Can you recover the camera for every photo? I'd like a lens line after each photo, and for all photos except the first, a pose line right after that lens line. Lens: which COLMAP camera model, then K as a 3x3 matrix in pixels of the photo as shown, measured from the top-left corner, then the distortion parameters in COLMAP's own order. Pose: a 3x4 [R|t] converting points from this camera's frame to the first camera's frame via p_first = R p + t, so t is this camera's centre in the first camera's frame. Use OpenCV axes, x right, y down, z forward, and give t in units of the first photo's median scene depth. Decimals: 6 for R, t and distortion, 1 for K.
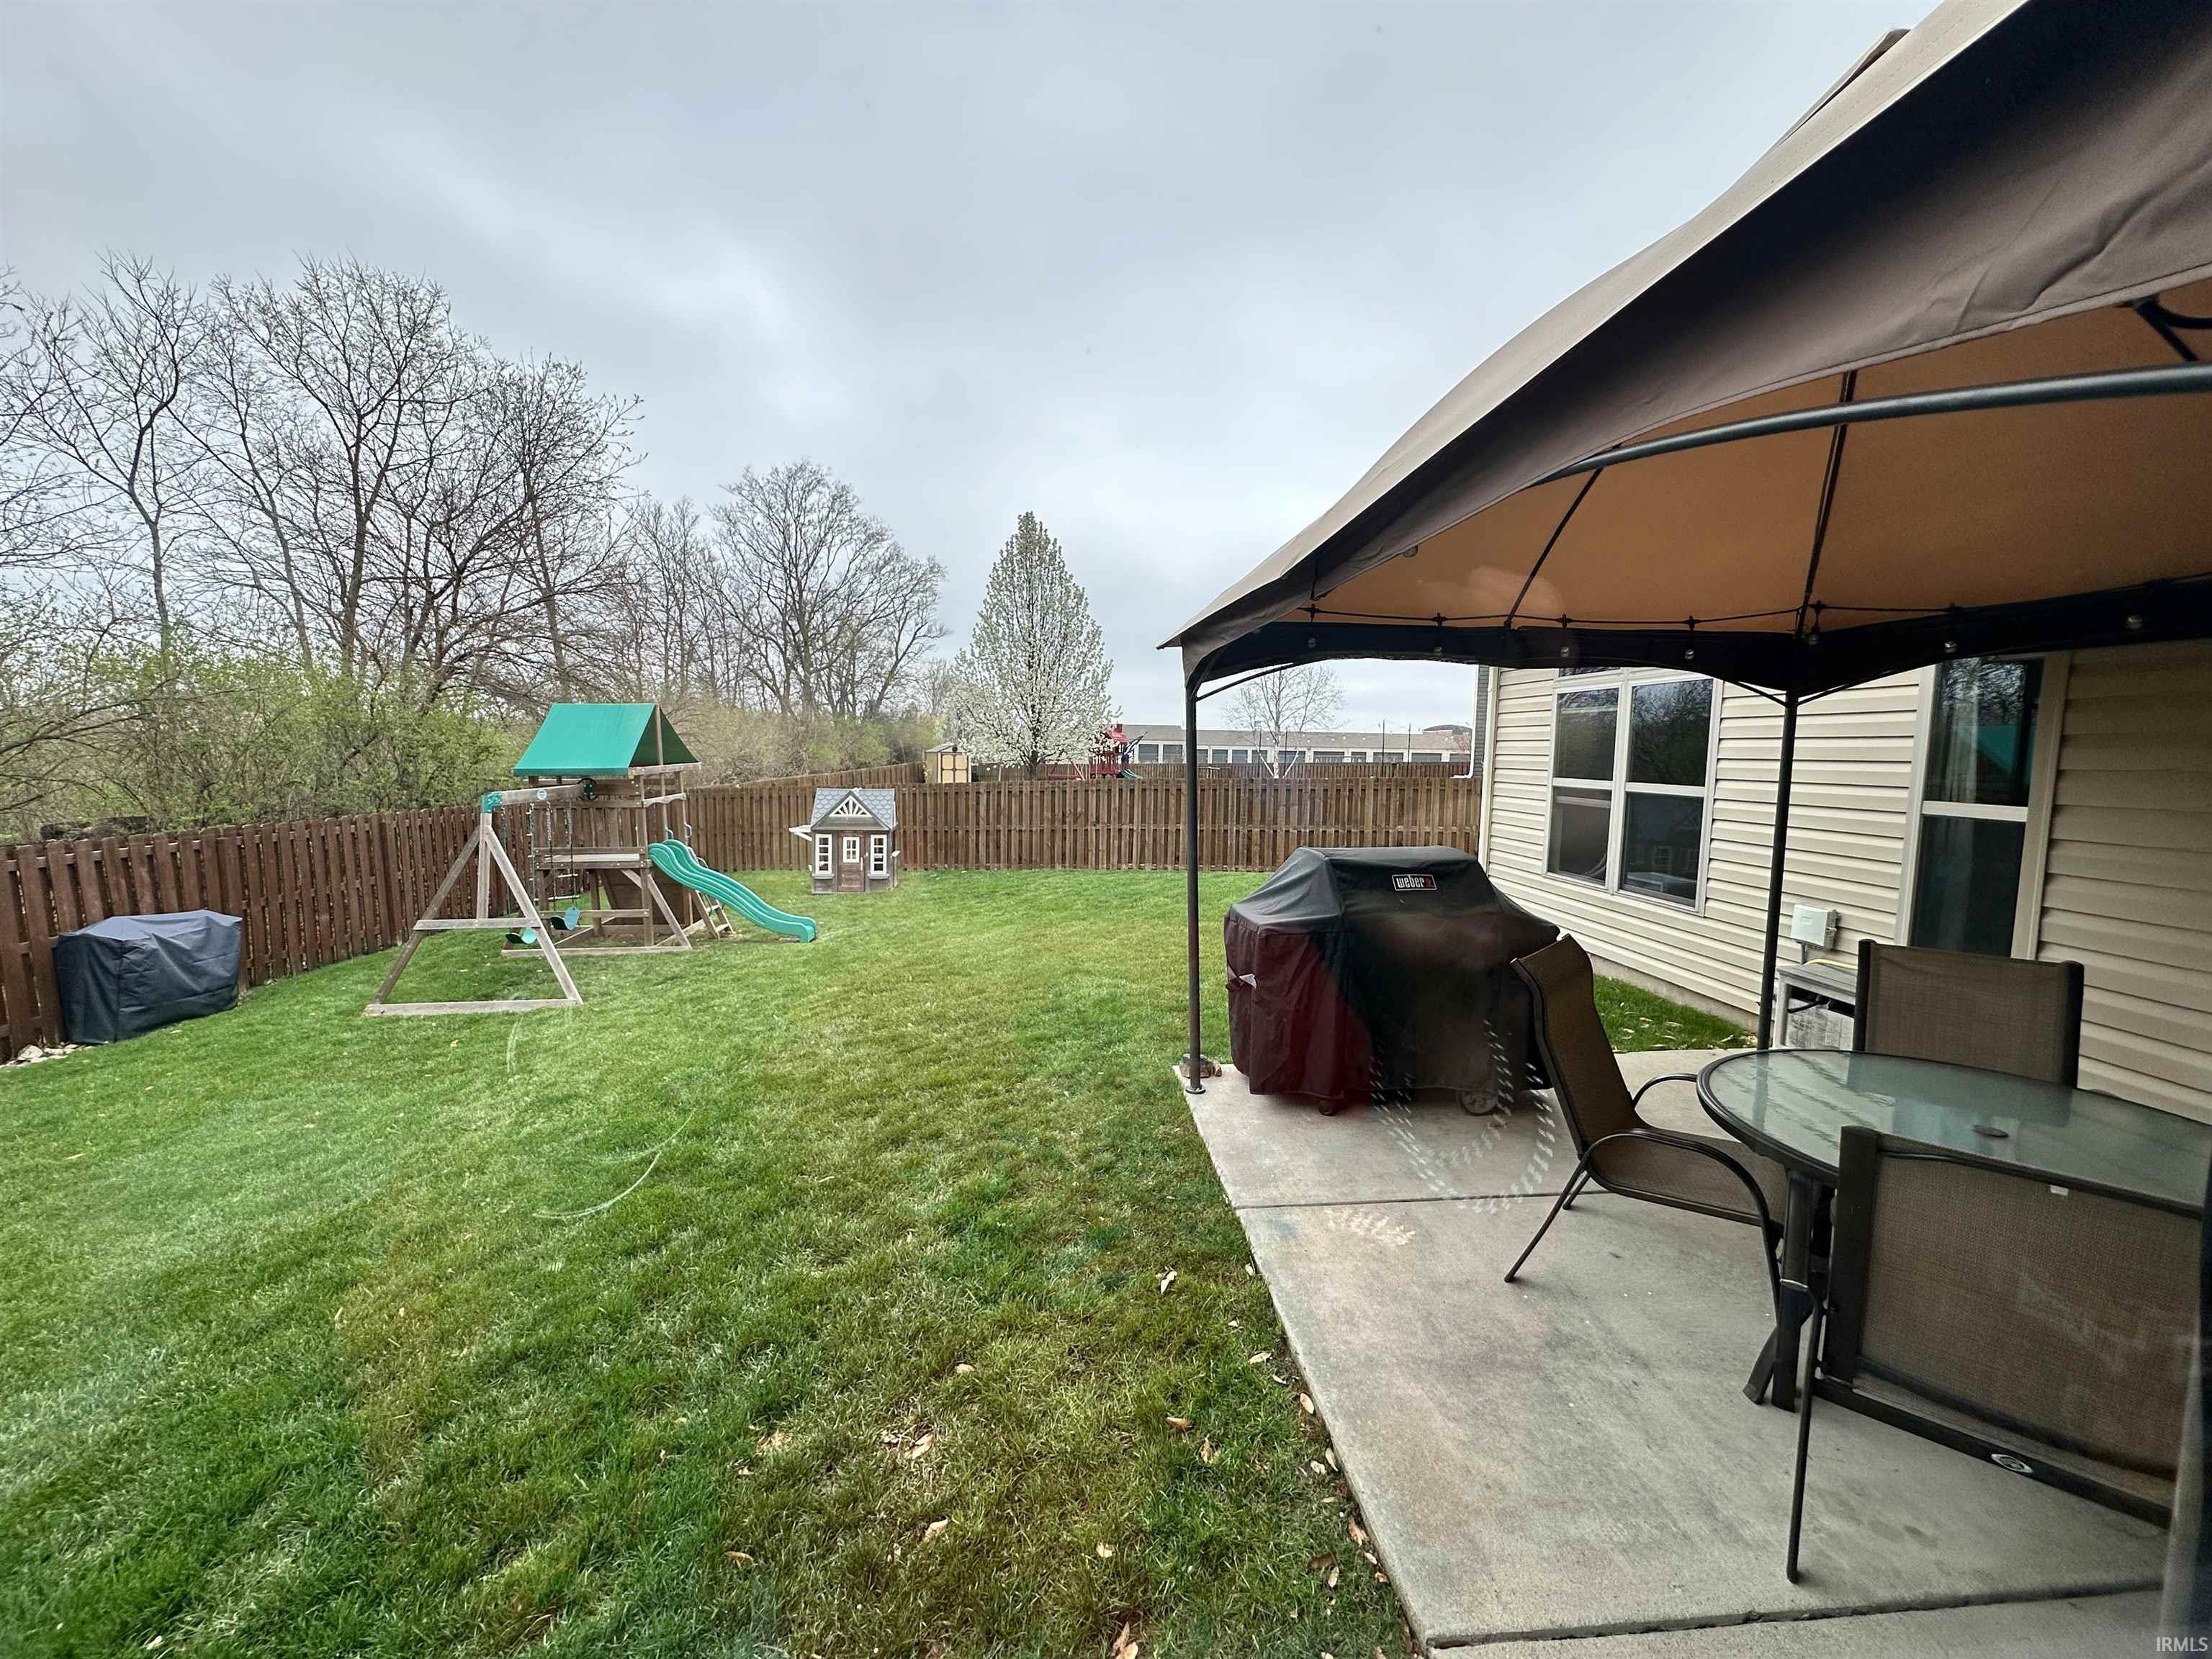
lens RADIAL K [[879.9, 0, 1108.3], [0, 879.9, 828.5], [0, 0, 1]] dist [-0.003542, 0.000585]
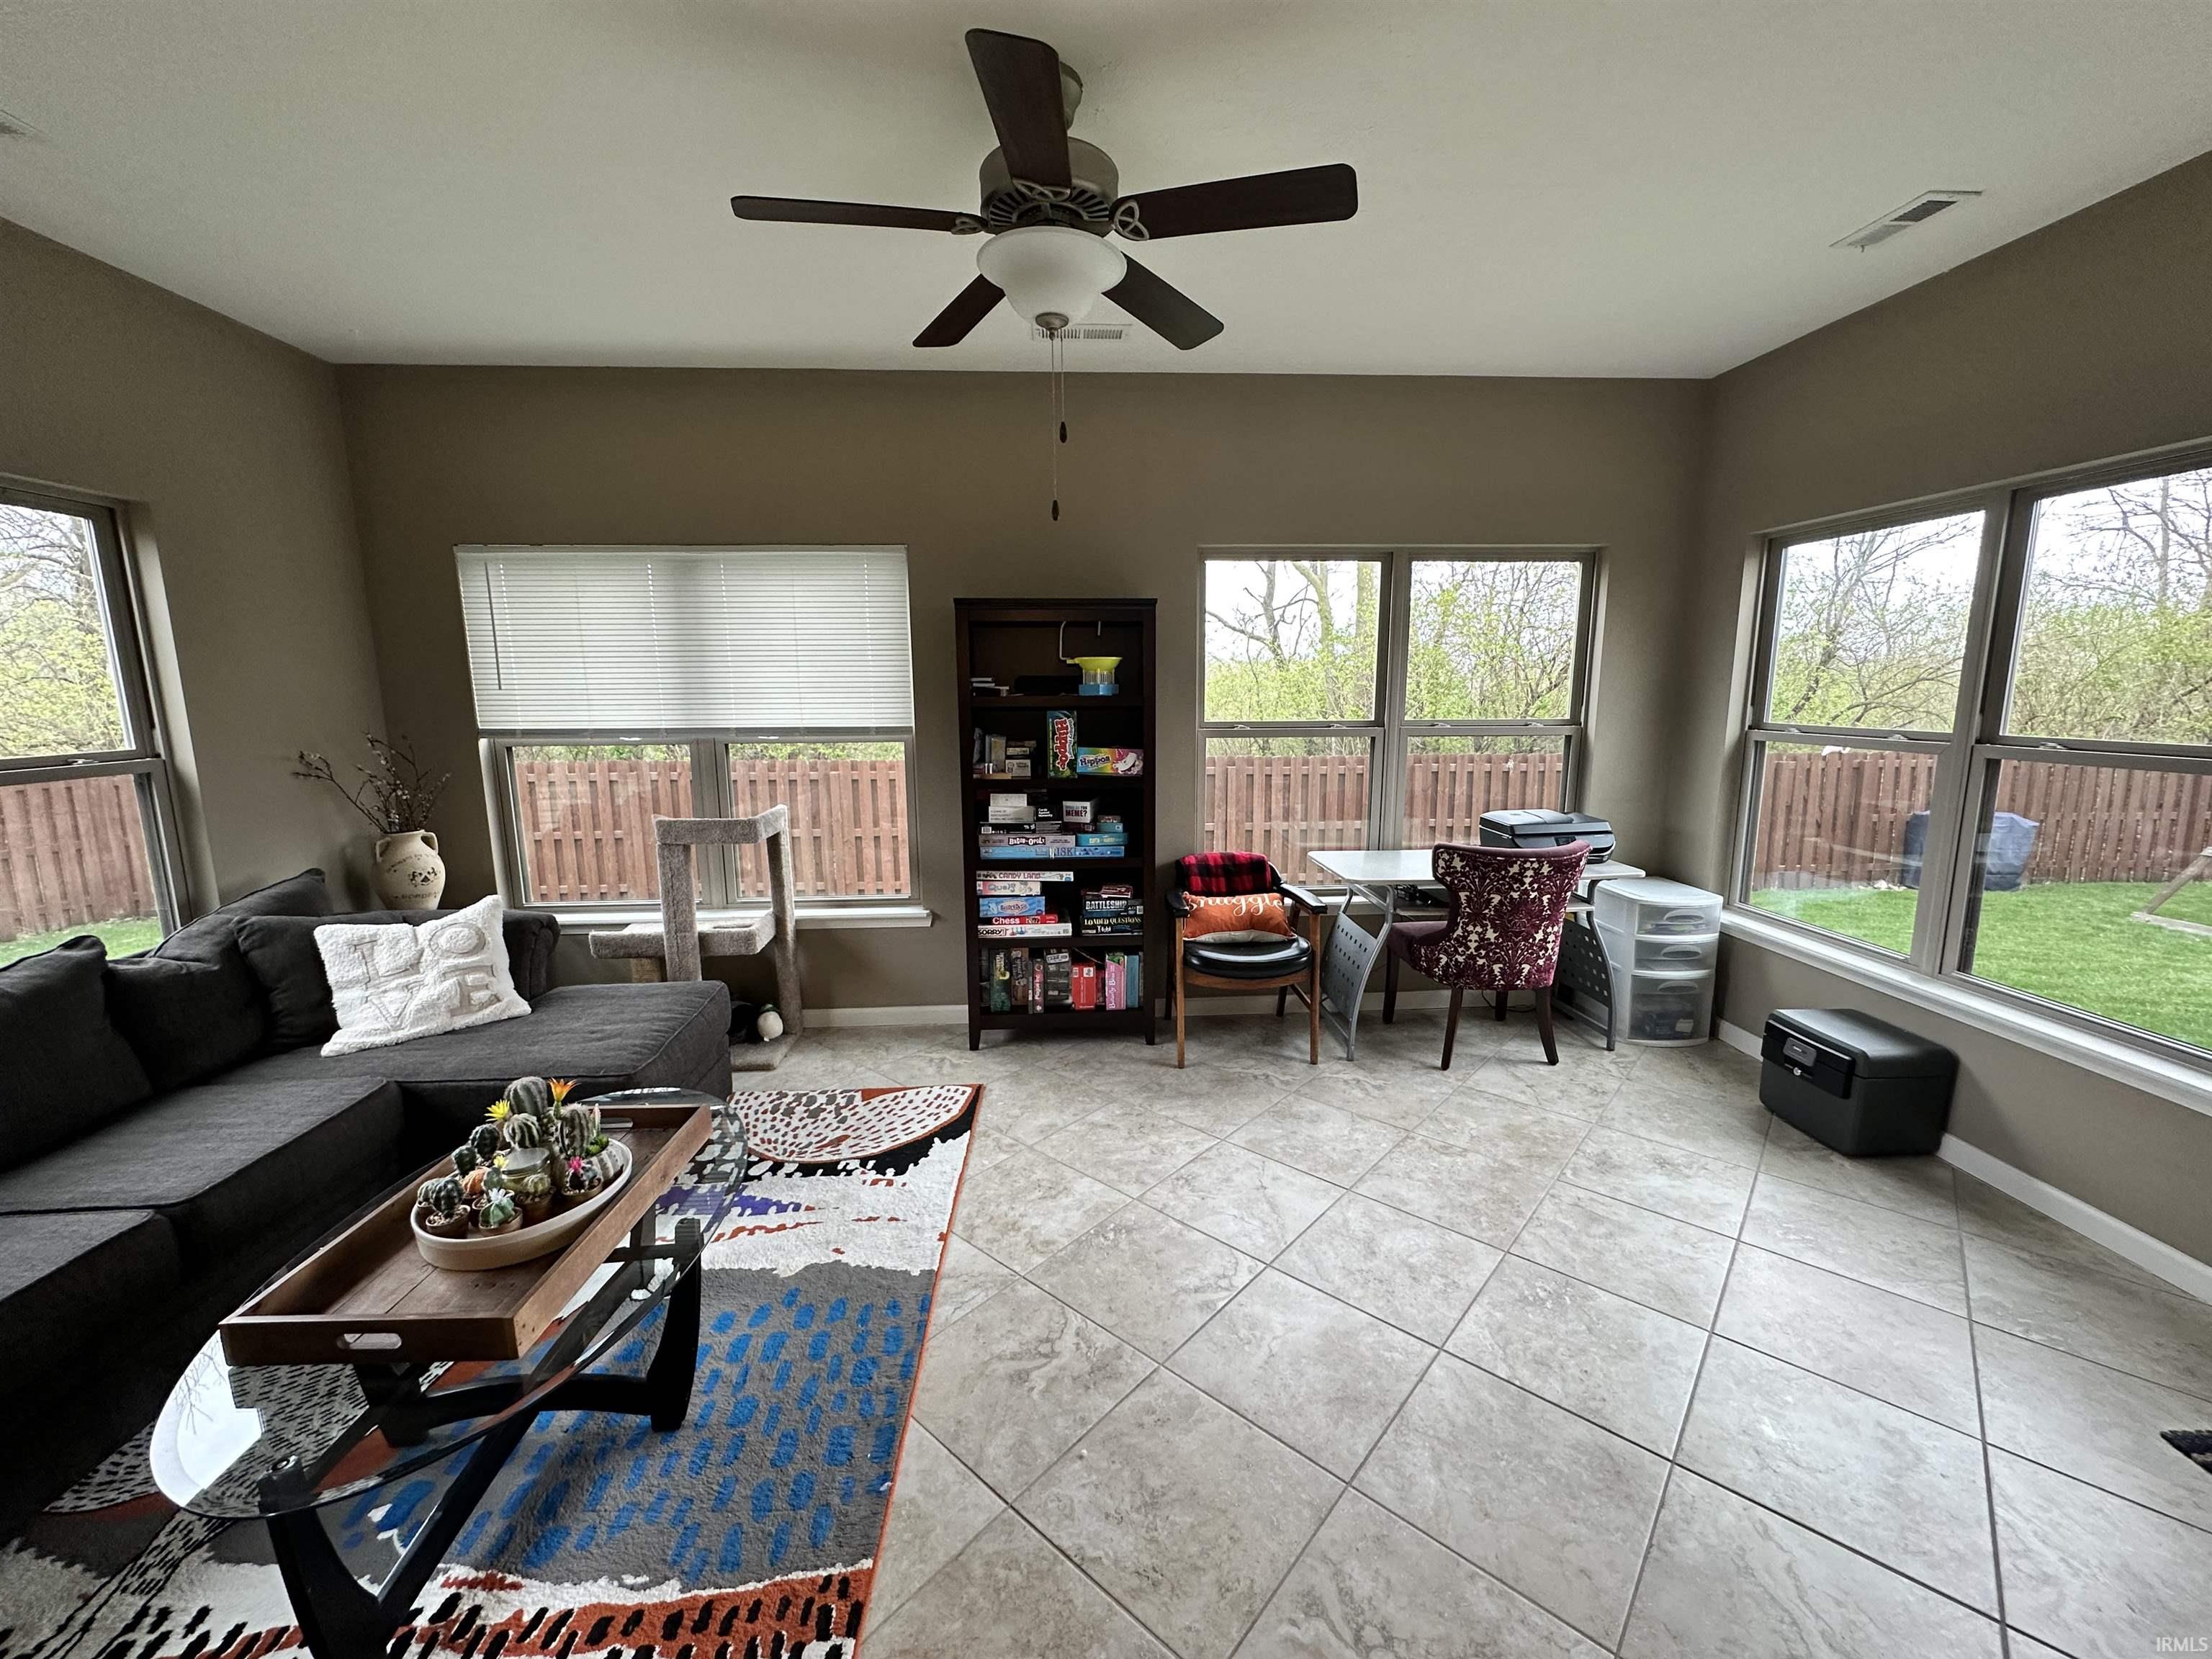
lens RADIAL K [[879.9, 0, 1108.3], [0, 879.9, 828.5], [0, 0, 1]] dist [-0.003542, 0.000585]
pose [[-0.028069, 0.151631, -0.988039, 0.169652], [-0.084599, 0.984521, 0.153495, 0.019093], [0.996020, 0.087895, -0.014807, -0.180199]]
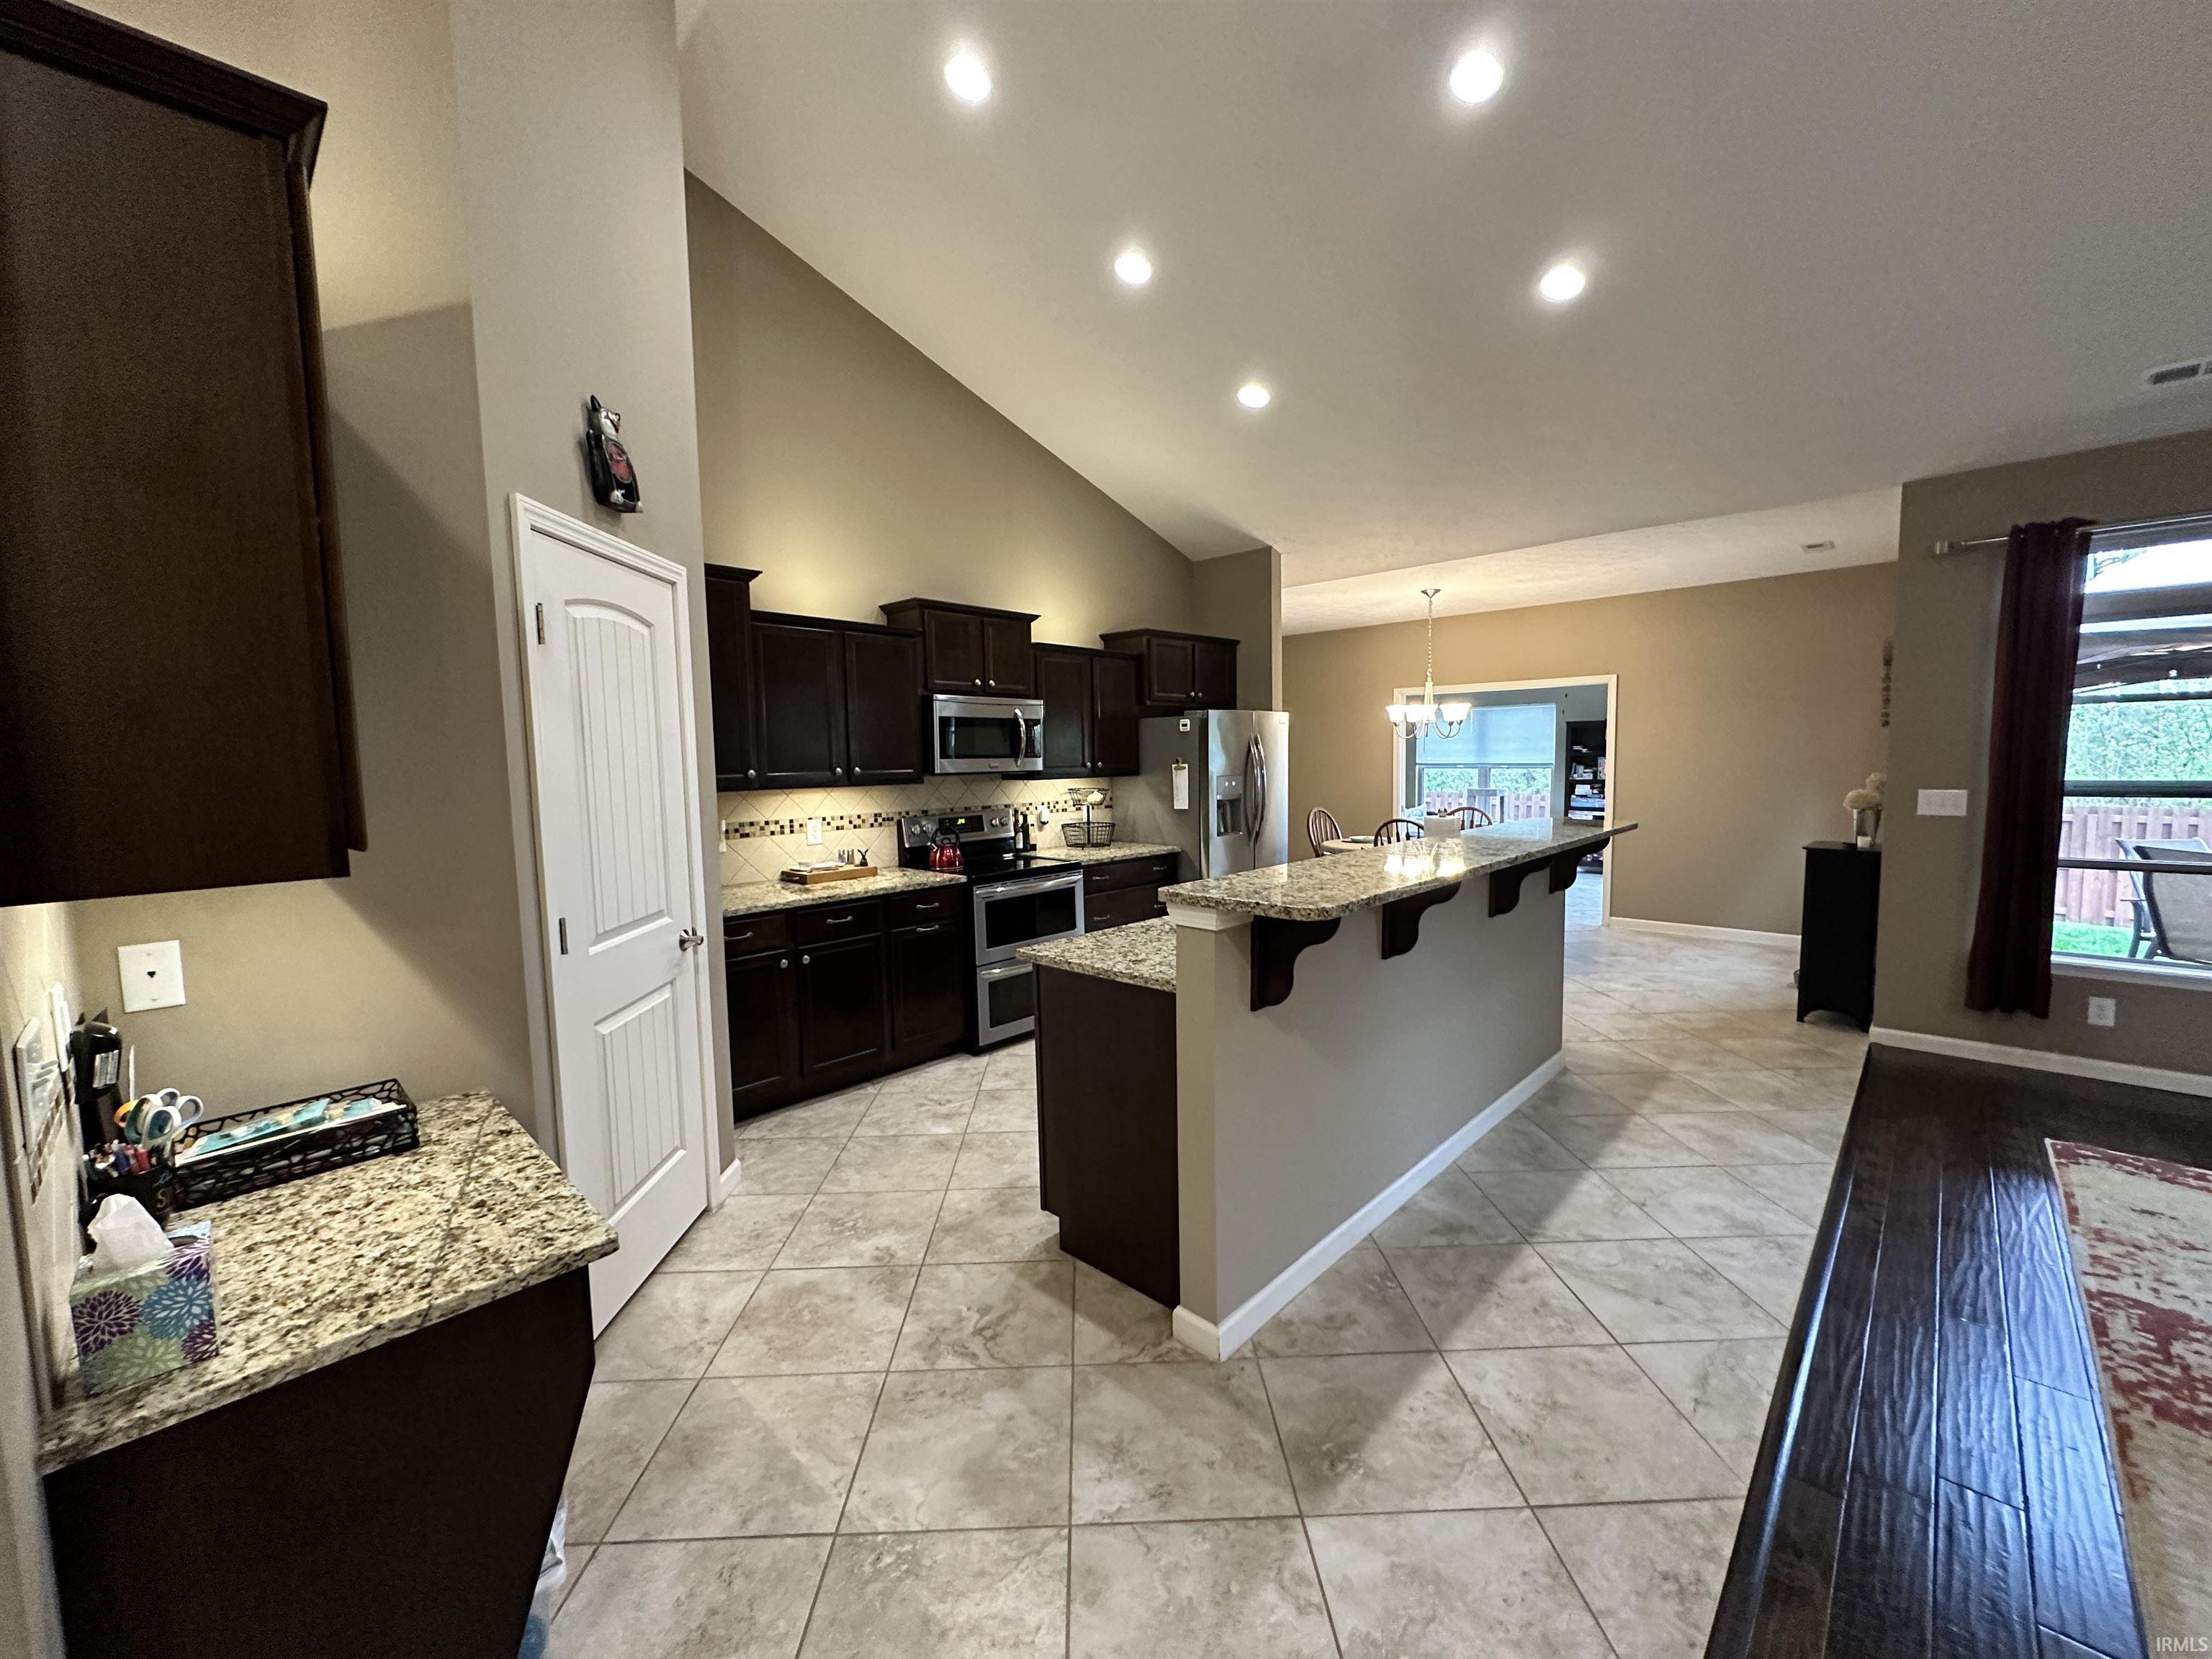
lens RADIAL K [[881.9, 0, 1106.0], [0, 881.9, 829.5], [0, 0, 1]] dist [-0.003407, 0.000469]
pose [[-0.752732, 0.051717, -0.656292, 0.706603], [-0.055037, 0.988476, 0.141017, 0.004912], [0.656022, 0.142269, -0.741211, 0.075376]]
